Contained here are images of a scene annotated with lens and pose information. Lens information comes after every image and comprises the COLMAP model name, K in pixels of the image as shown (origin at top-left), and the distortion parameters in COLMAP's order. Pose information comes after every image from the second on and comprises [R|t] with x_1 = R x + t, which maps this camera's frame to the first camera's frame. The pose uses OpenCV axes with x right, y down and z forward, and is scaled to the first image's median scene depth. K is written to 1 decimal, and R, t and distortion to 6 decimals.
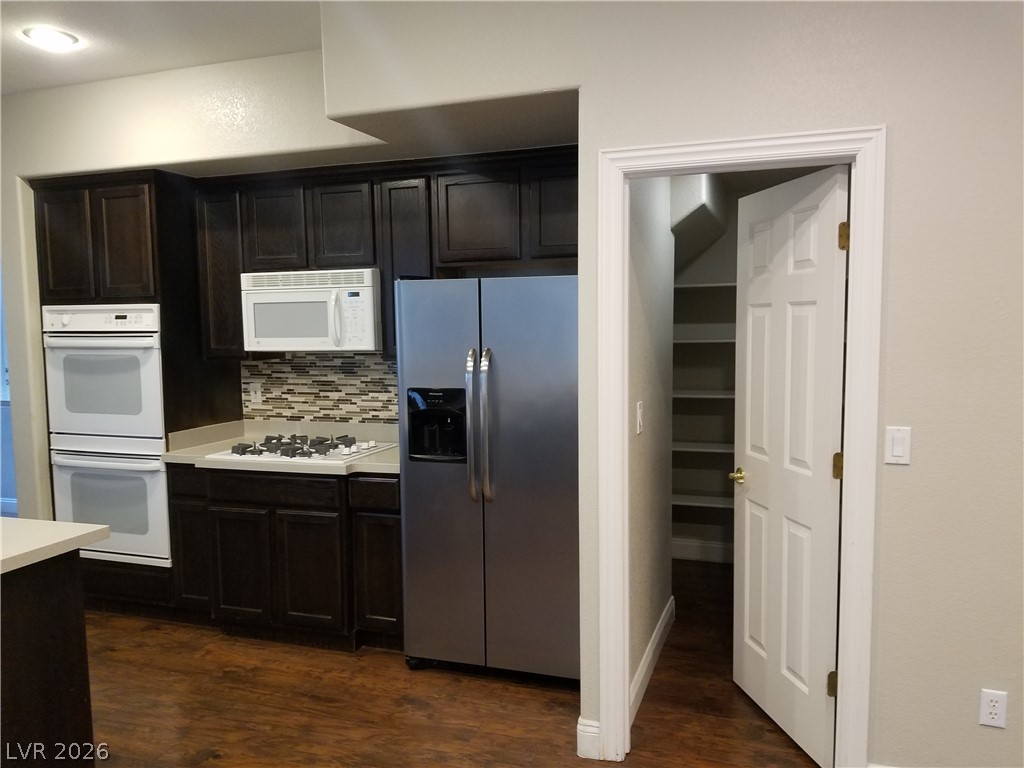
lens RADIAL K [[806.3, 0, 510.6], [0, 806.3, 394.8], [0, 0, 1]] dist [0.007451, 0.000128]
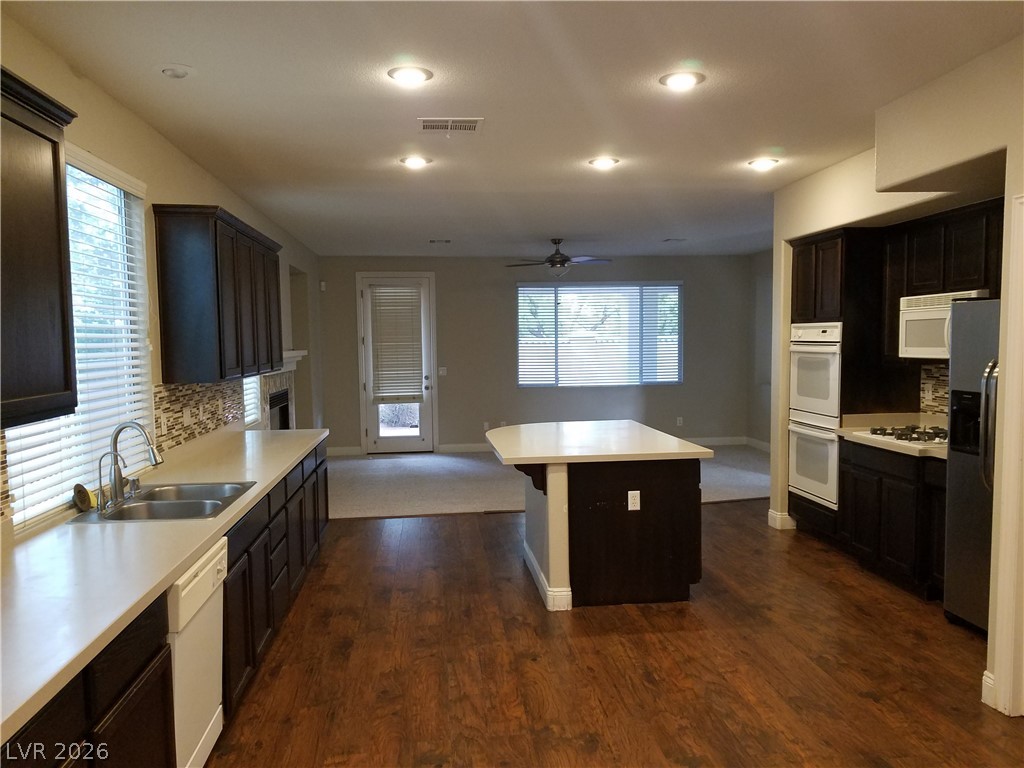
lens RADIAL K [[812.0, 0, 513.7], [0, 812.0, 414.4], [0, 0, 1]] dist [0.005560, -0.000446]
pose [[0.427686, 0.090819, -0.899353, 0.598726], [-0.072171, 0.995194, 0.066177, -0.004862], [0.901042, 0.036604, 0.432185, -0.120209]]
